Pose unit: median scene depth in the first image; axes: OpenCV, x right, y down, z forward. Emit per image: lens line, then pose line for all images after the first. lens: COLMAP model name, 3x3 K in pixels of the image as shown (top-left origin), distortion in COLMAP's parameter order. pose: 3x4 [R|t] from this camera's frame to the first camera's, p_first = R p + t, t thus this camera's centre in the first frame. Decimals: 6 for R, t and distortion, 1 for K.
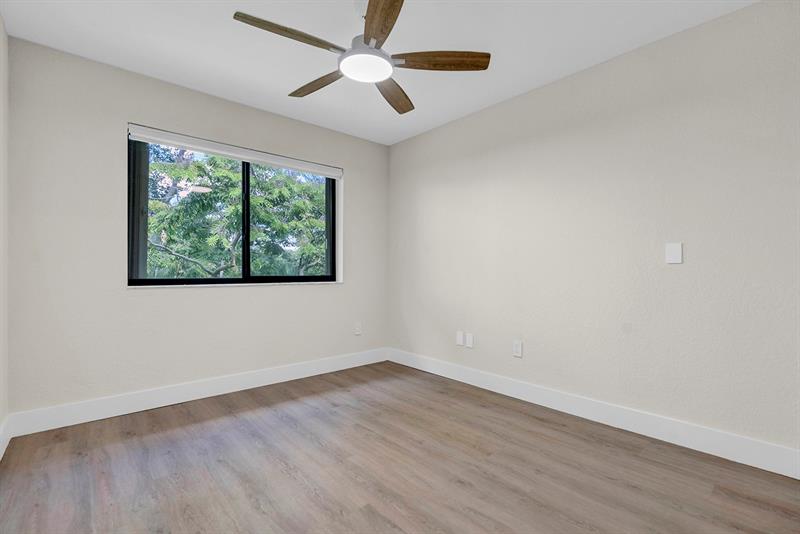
lens RADIAL K [[366.5, 0, 400.0], [0, 366.5, 267.0], [0, 0, 1]] dist [0.002515, 0.000117]
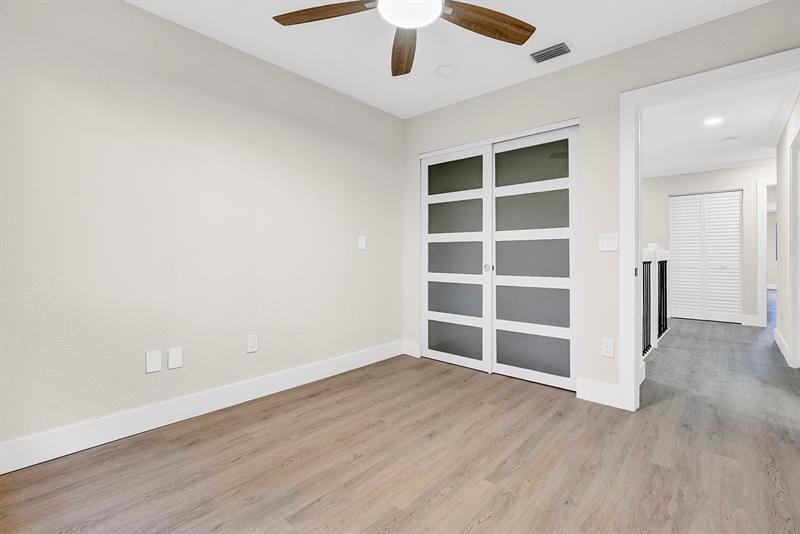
lens RADIAL K [[371.2, 0, 404.5], [0, 371.2, 253.1], [0, 0, 1]] dist [0.000842, 0.000203]
pose [[-0.121186, -0.001364, 0.992629, -0.796090], [-0.014414, 0.999896, -0.000385, 0.000772], [-0.992525, -0.014354, -0.121193, 0.975710]]
